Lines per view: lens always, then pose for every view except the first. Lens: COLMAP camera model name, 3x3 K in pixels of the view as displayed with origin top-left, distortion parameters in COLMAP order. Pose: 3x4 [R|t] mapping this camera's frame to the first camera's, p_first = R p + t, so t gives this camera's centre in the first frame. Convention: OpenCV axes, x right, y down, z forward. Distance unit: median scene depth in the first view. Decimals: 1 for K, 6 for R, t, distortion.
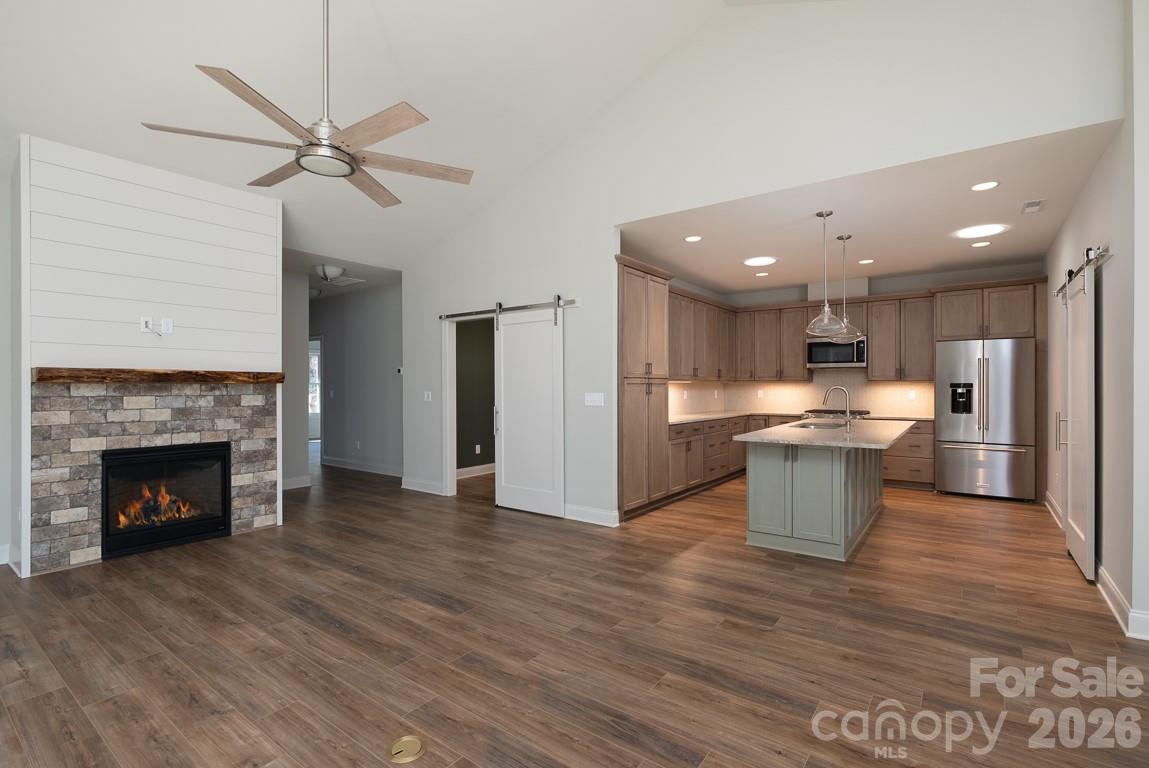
lens RADIAL K [[527.6, 0, 574.5], [0, 527.6, 384.0], [0, 0, 1]] dist [-0.000829, -0.000714]
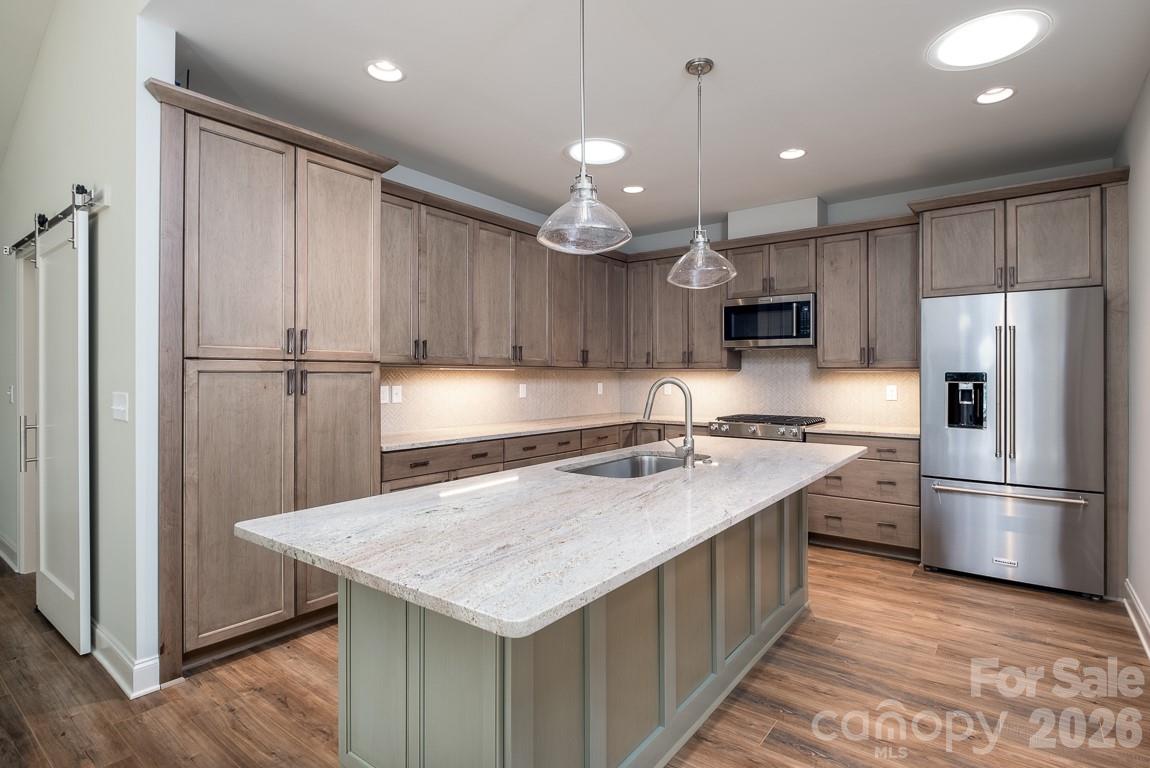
lens RADIAL K [[570.3, 0, 574.1], [0, 570.3, 373.6], [0, 0, 1]] dist [0.000061, 0.000077]
pose [[0.999820, 0.002644, -0.018810, 0.331540], [-0.002617, 0.999996, 0.001444, -0.000434], [0.018814, -0.001394, 0.999822, 0.390932]]
